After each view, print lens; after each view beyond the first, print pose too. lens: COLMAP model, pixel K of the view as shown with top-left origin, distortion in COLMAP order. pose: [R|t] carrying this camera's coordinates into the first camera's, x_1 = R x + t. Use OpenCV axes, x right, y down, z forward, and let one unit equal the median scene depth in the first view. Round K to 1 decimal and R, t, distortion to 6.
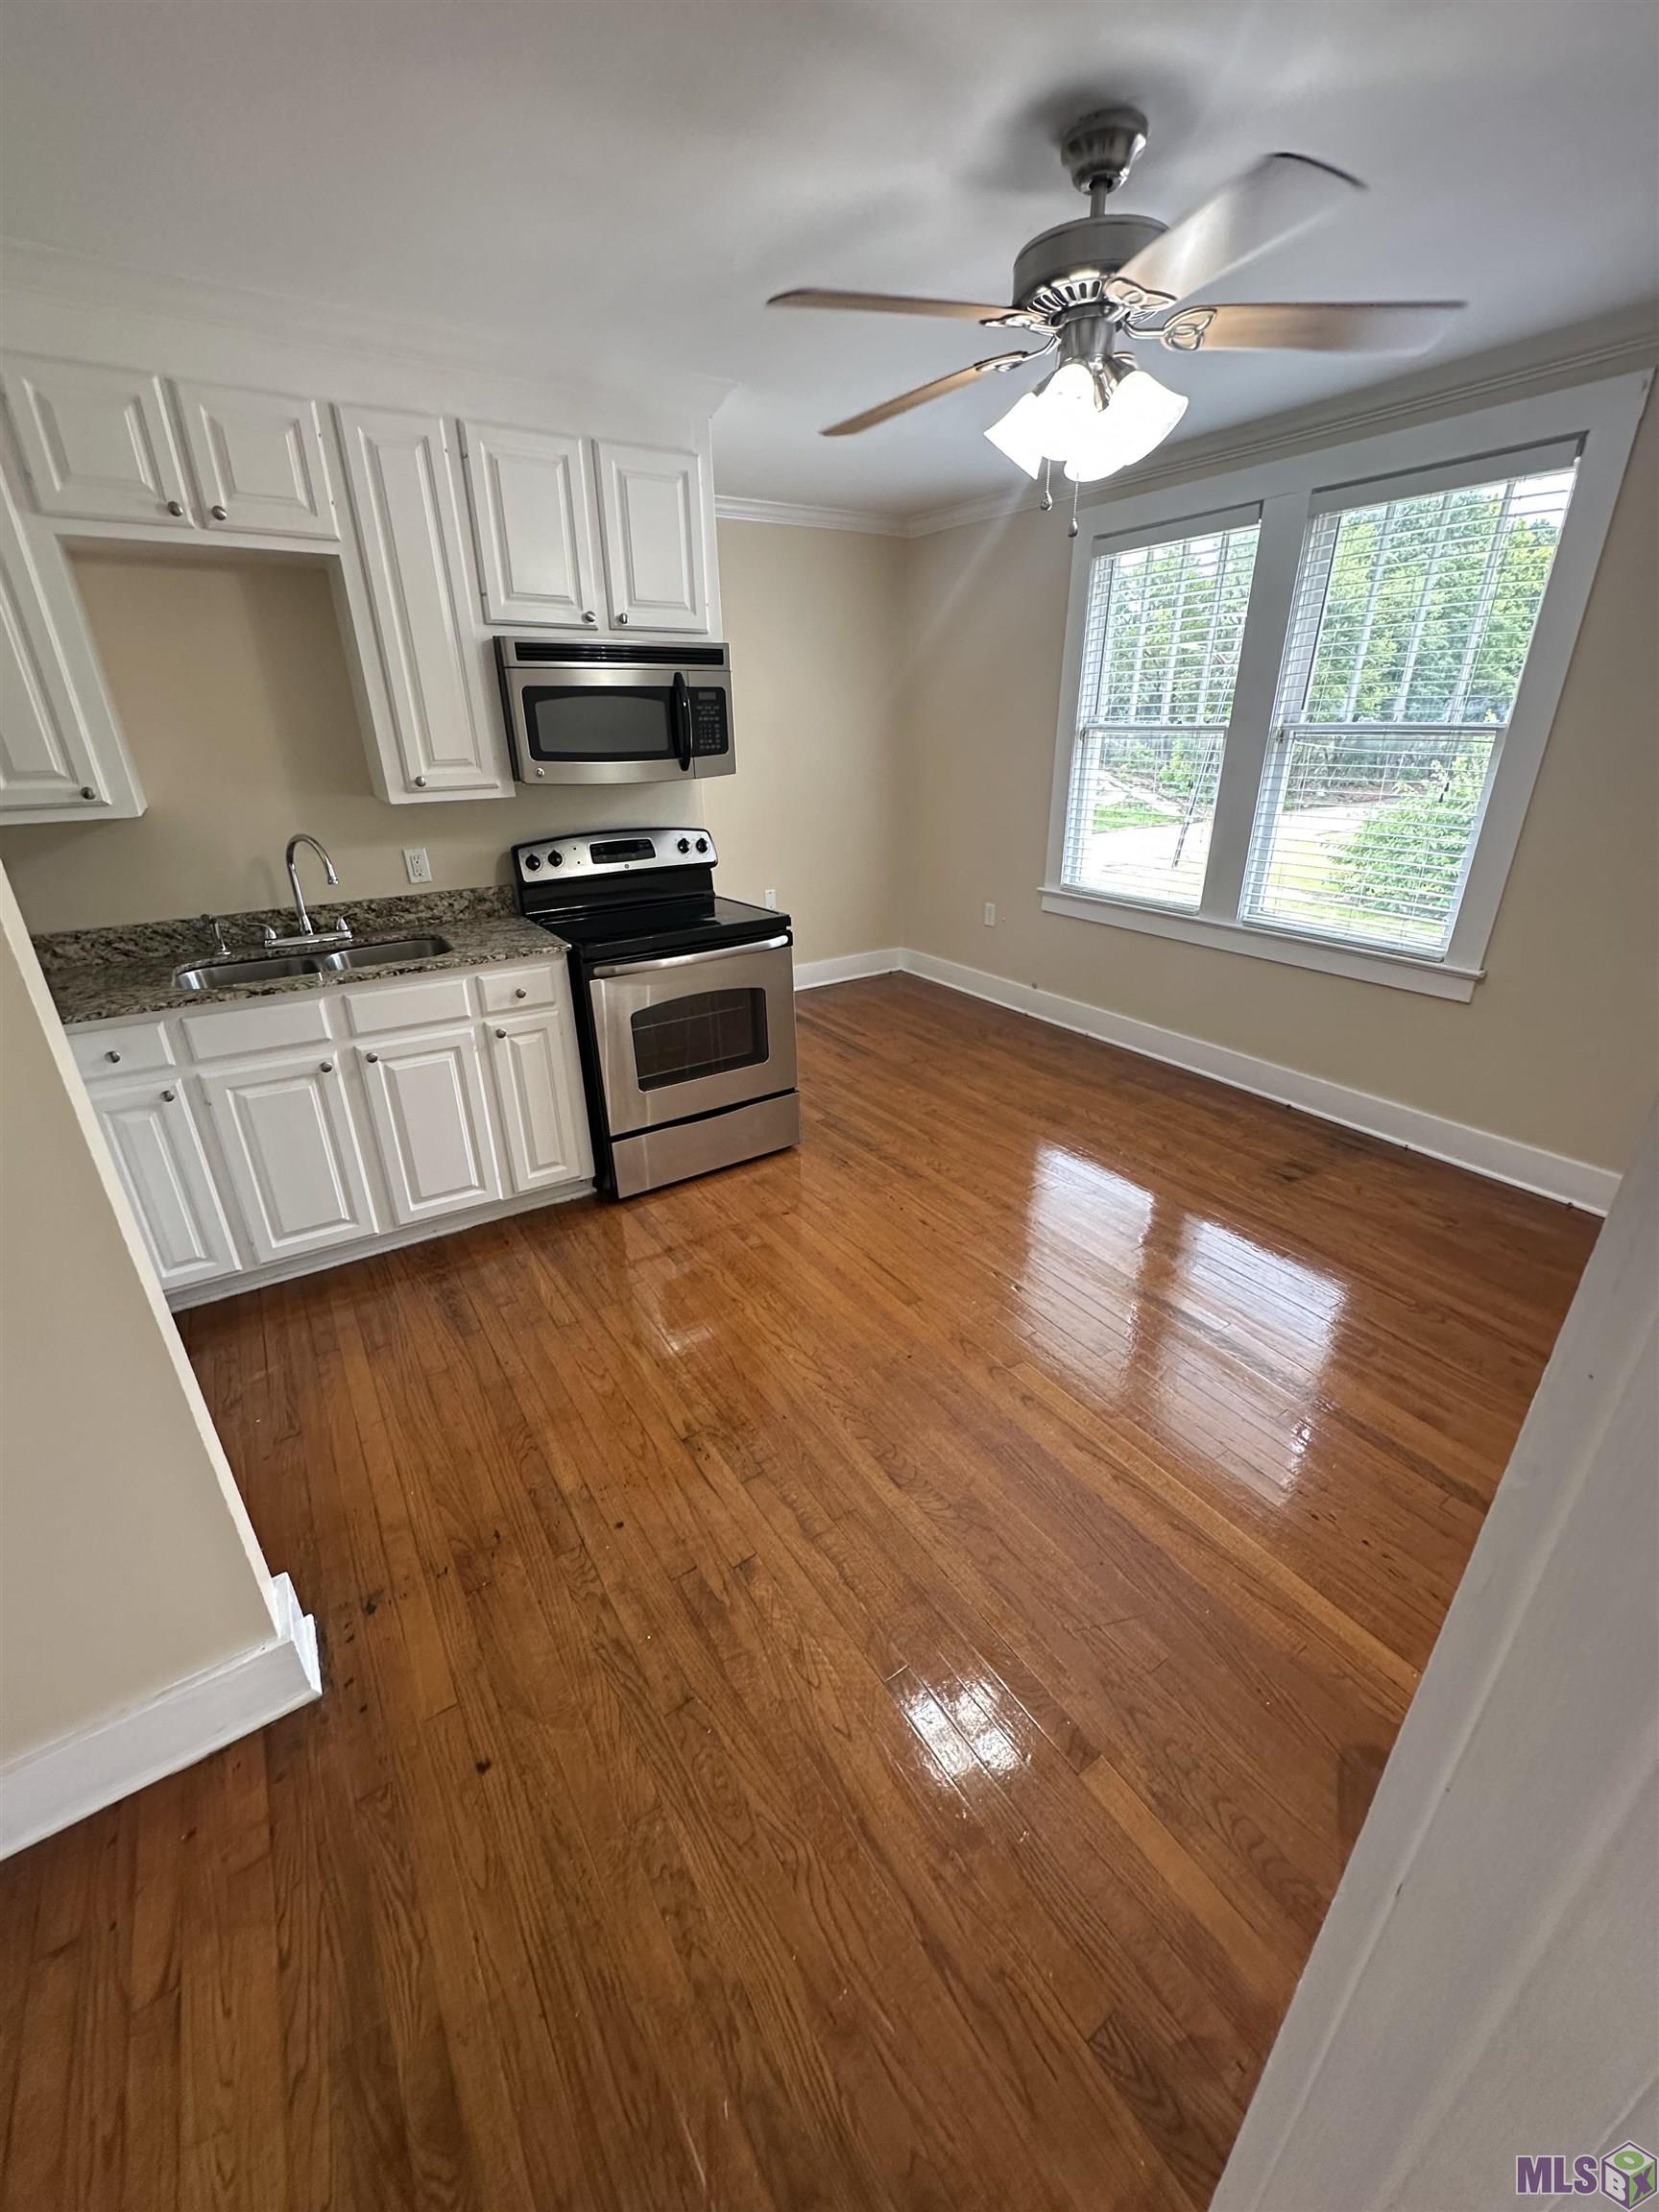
lens RADIAL K [[886.9, 0, 829.5], [0, 886.9, 1106.0], [0, 0, 1]] dist [-0.000327, 0.000409]
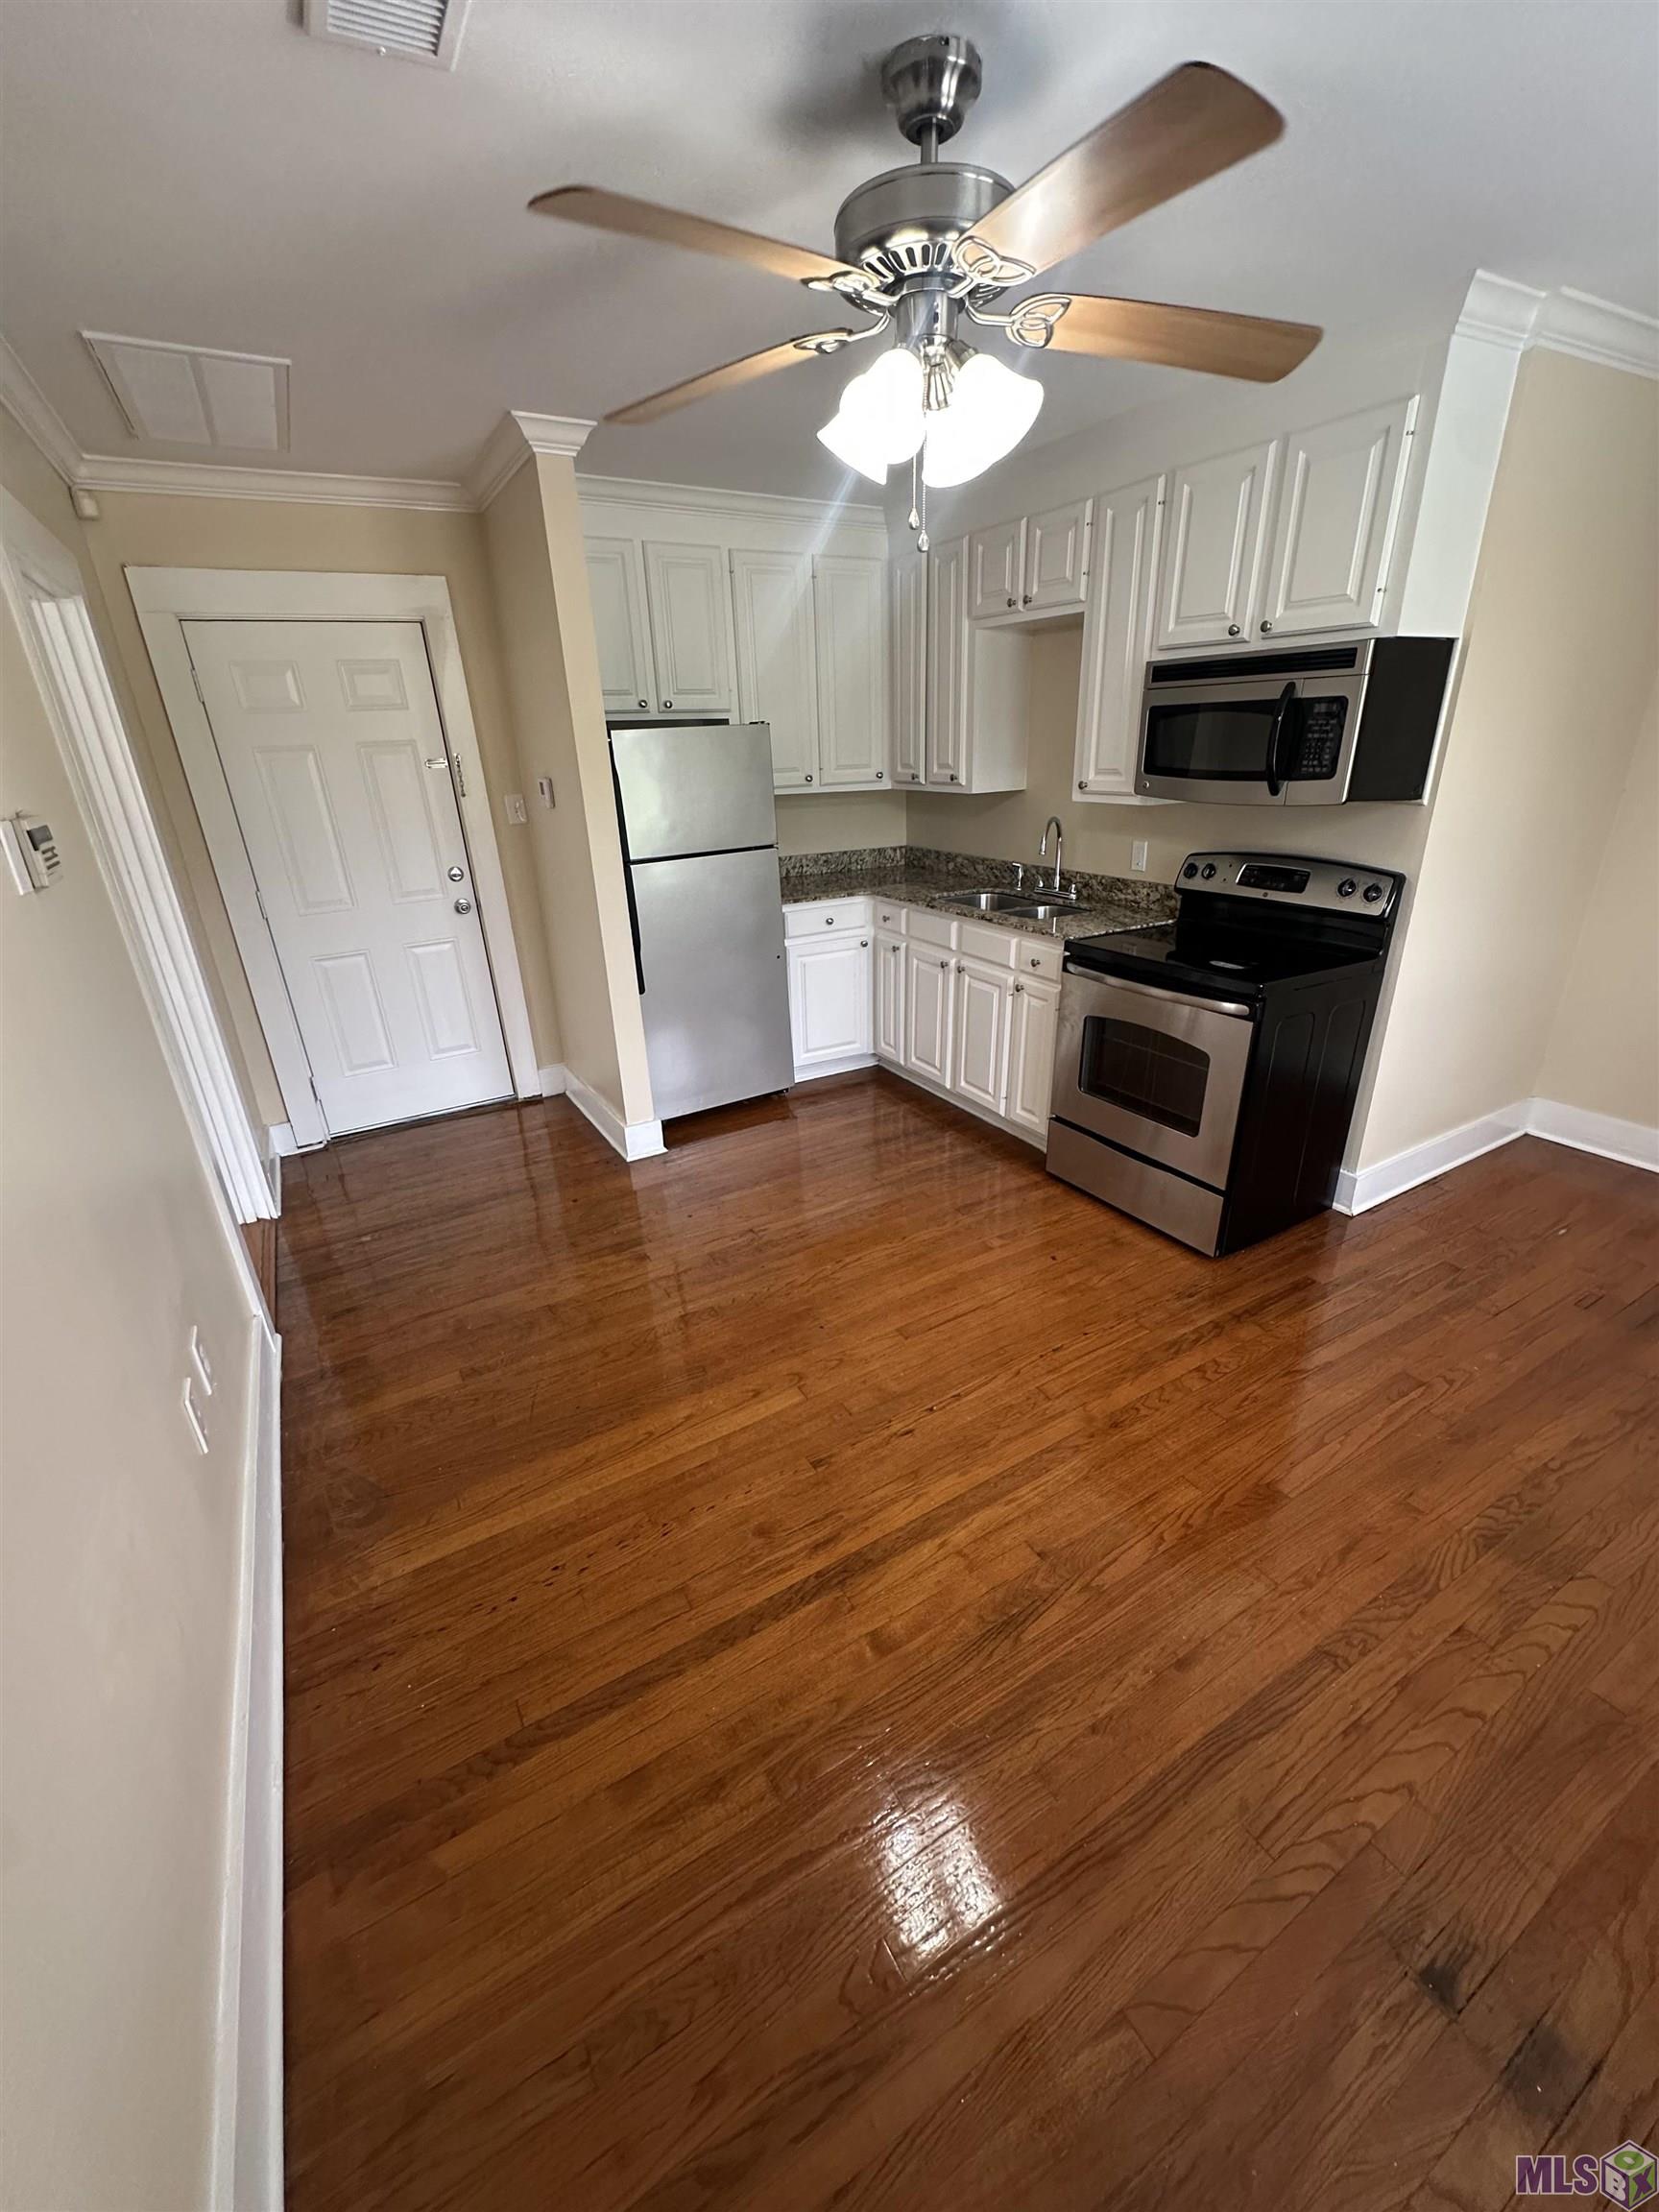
lens RADIAL K [[877.0, 0, 829.5], [0, 877.0, 1106.0], [0, 0, 1]] dist [0.002373, 0.000401]
pose [[-0.048441, 0.405163, -0.912960, 0.788168], [-0.373565, 0.840350, 0.392760, -0.309057], [0.926338, 0.360076, 0.110648, 0.635431]]
